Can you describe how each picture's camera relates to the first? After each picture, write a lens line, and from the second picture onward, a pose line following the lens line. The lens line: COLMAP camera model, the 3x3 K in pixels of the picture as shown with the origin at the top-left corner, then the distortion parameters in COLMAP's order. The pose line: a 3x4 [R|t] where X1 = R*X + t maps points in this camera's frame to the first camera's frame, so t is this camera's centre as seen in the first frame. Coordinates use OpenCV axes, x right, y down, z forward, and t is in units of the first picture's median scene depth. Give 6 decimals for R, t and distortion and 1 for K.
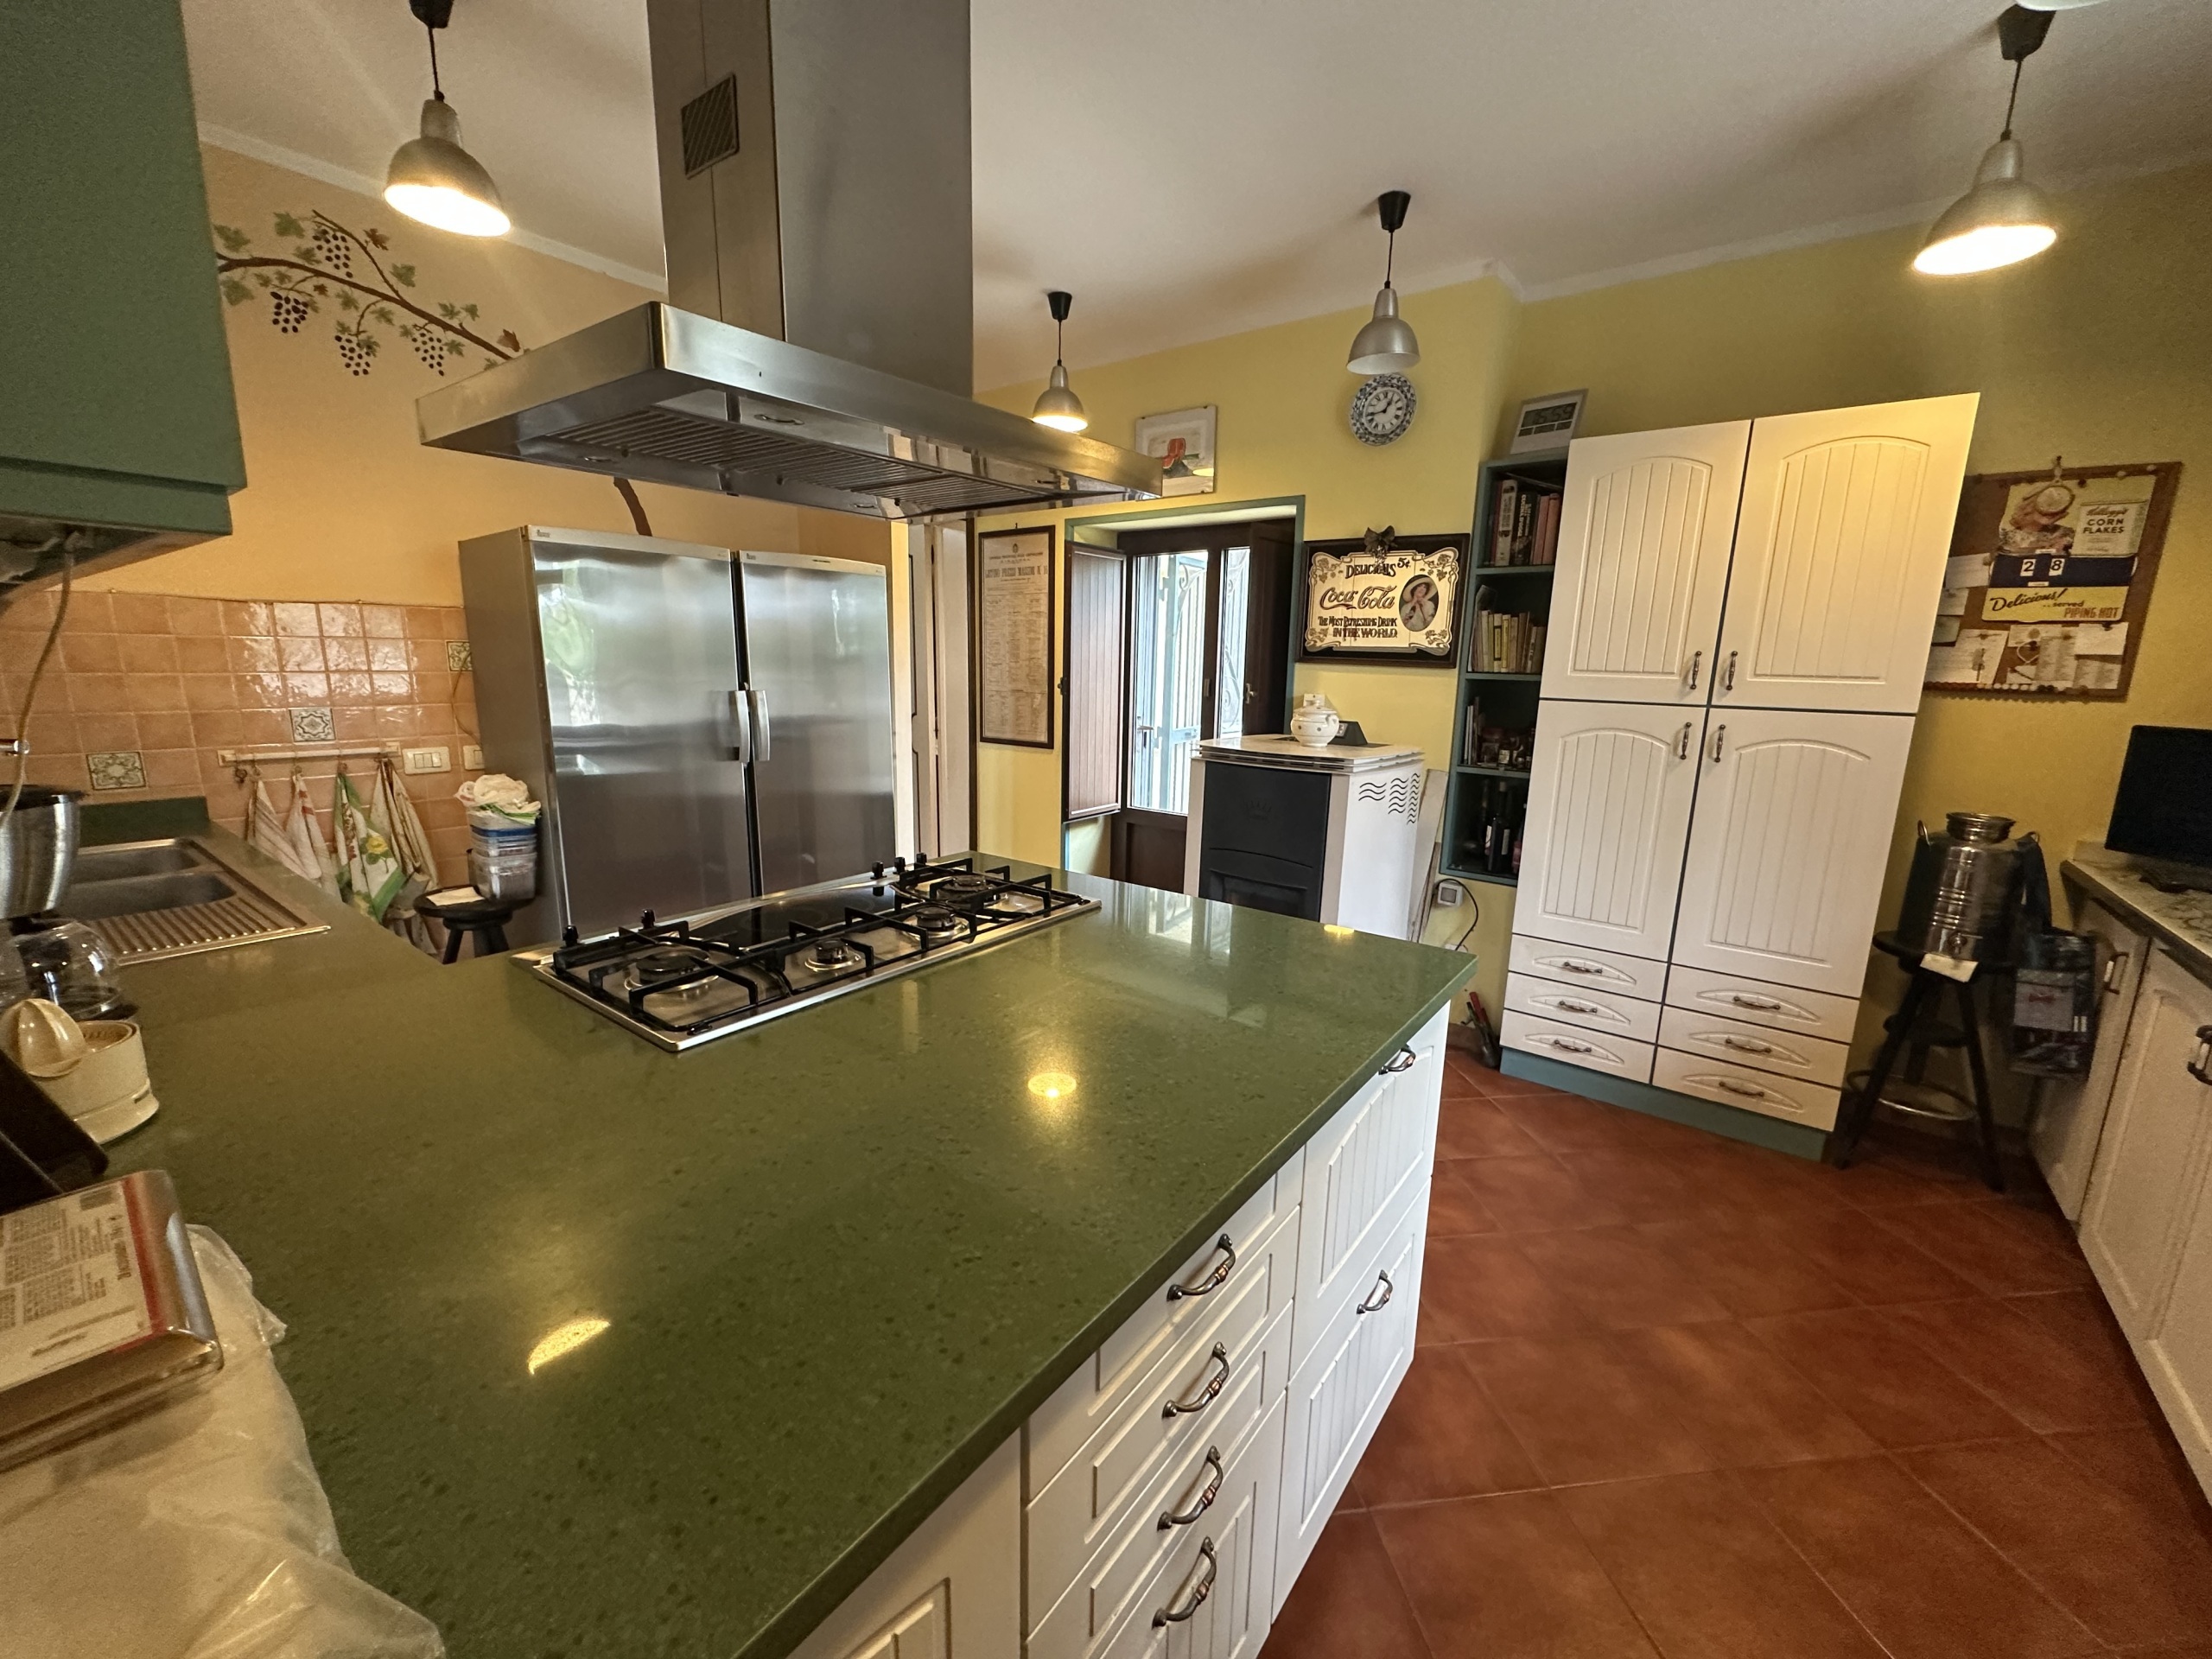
lens RADIAL K [[881.8, 0, 1107.3], [0, 881.8, 831.3], [0, 0, 1]] dist [-0.004734, 0.001429]
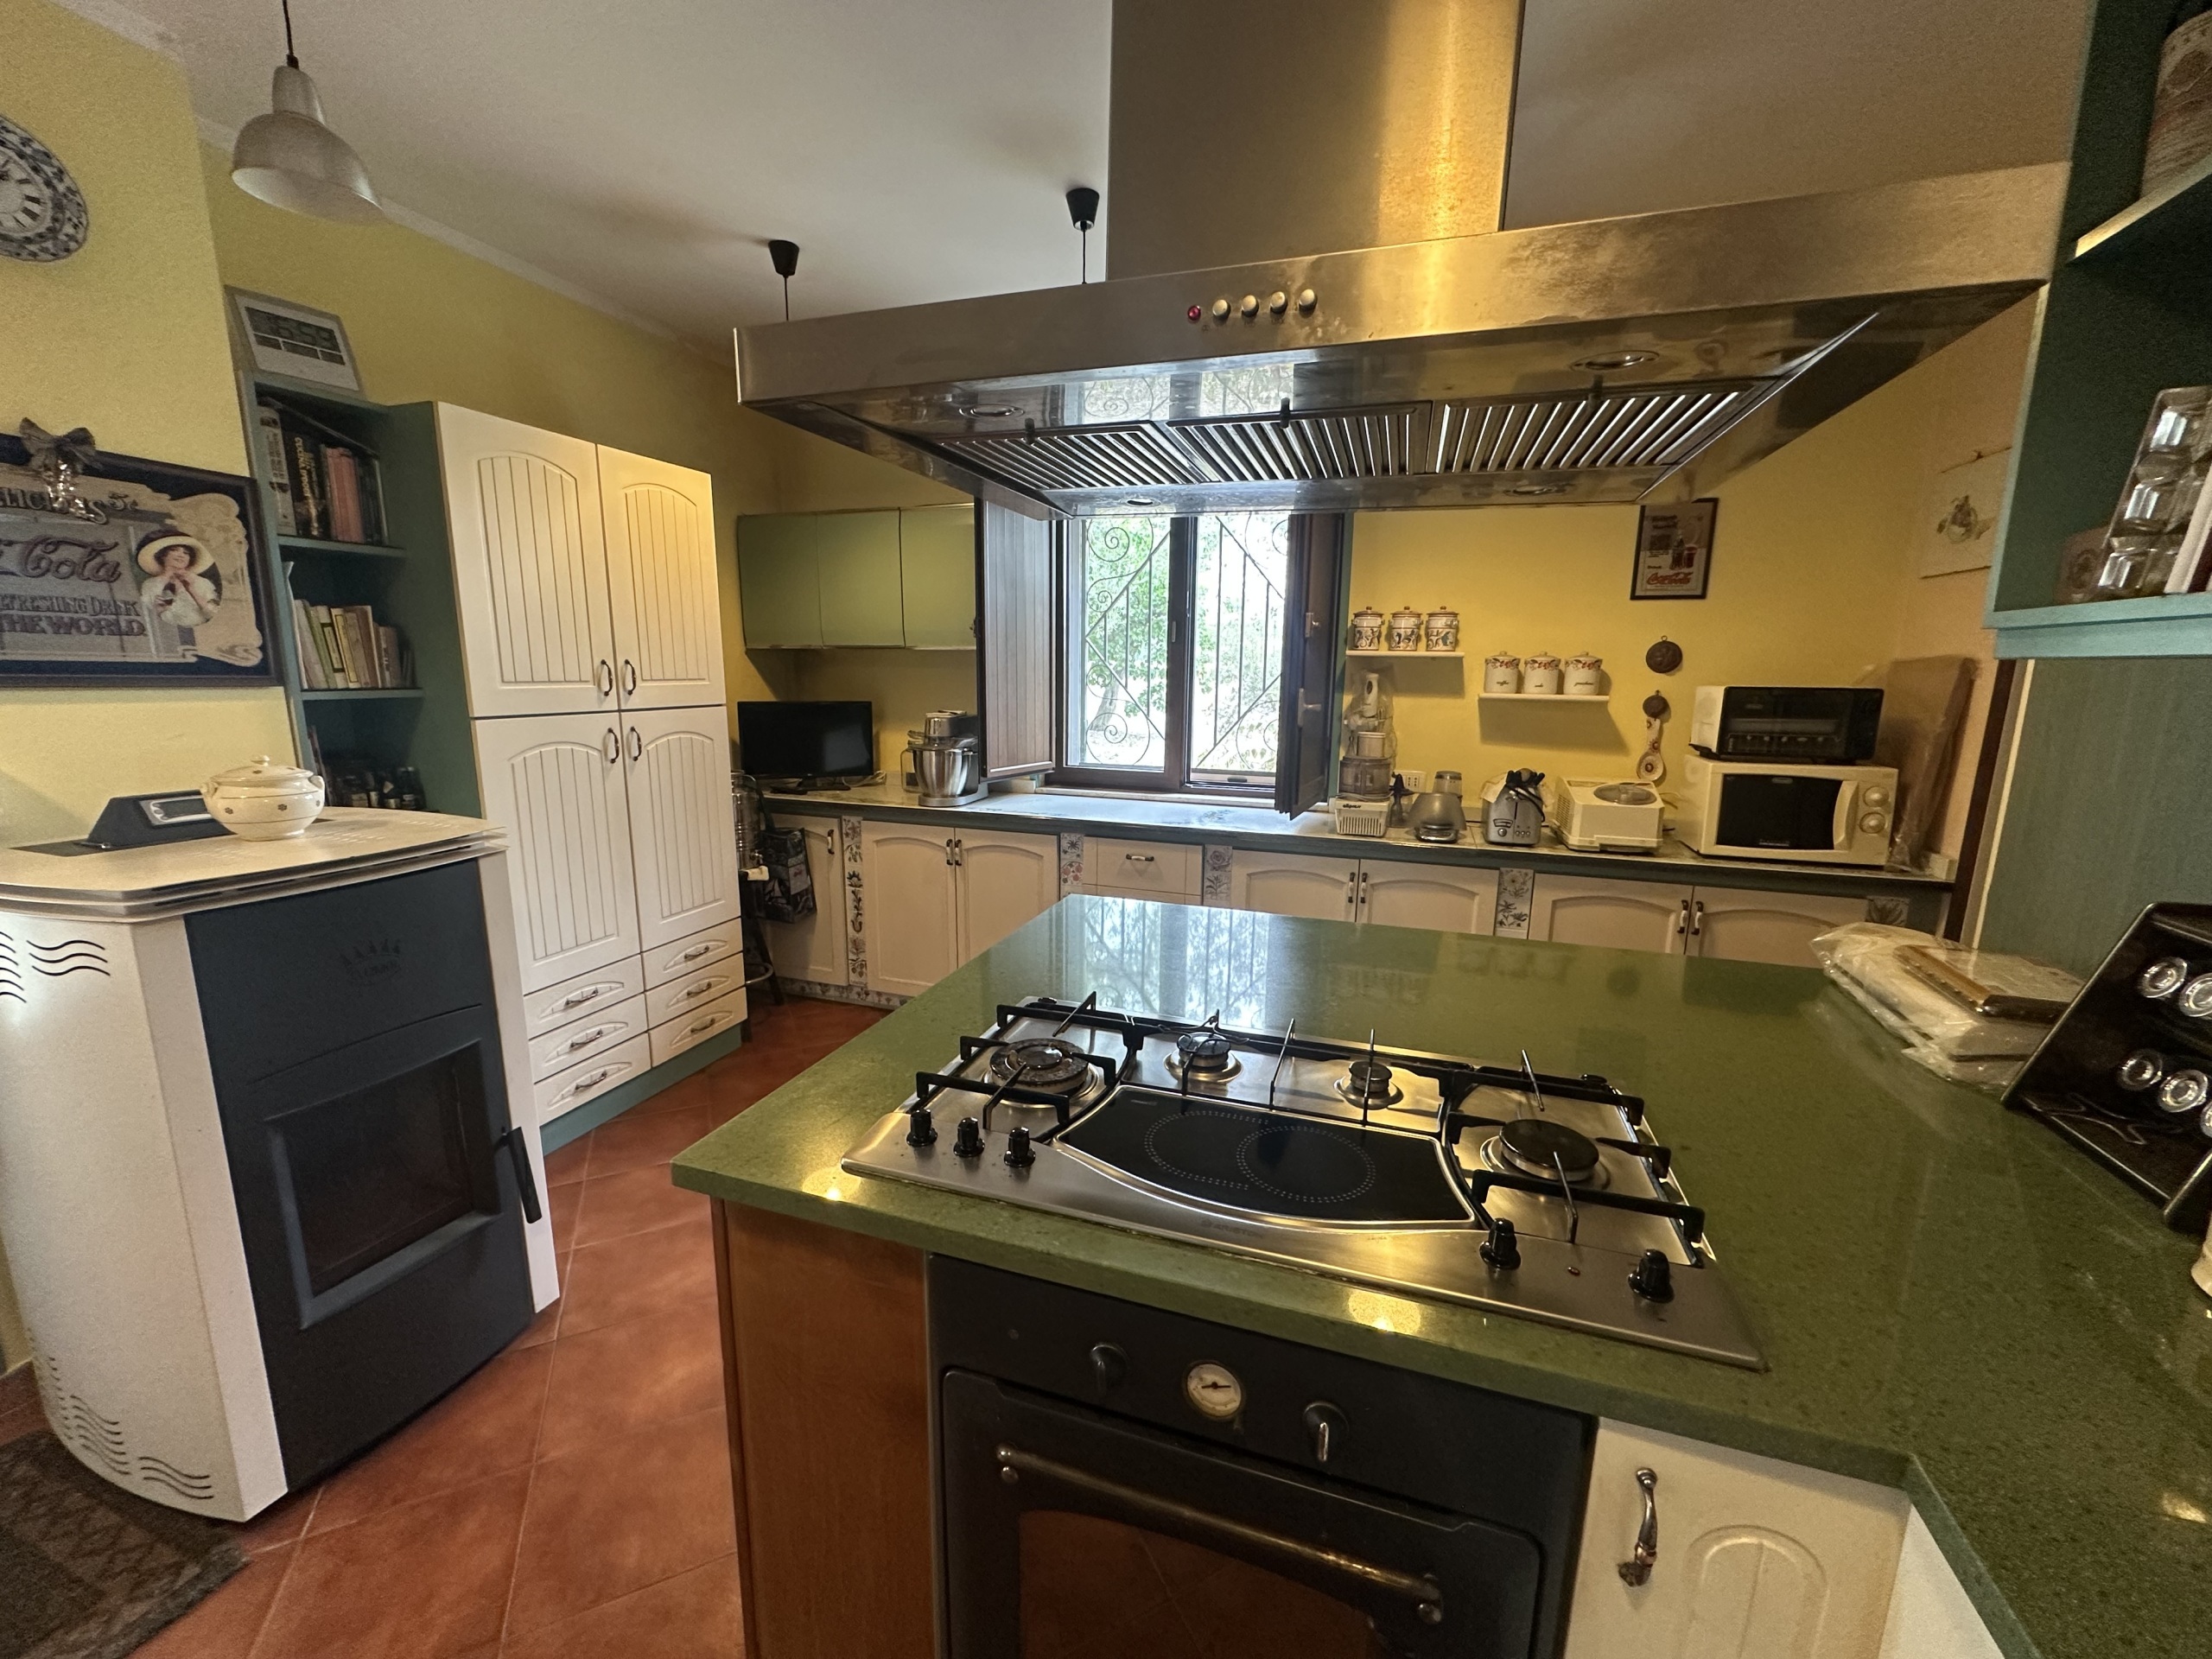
lens RADIAL K [[881.8, 0, 1107.3], [0, 881.8, 831.3], [0, 0, 1]] dist [-0.004734, 0.001429]
pose [[-0.310216, -0.201657, 0.929032, -0.455035], [0.167352, 0.950398, 0.262176, -0.160685], [-0.935820, 0.236806, -0.261081, 0.661997]]
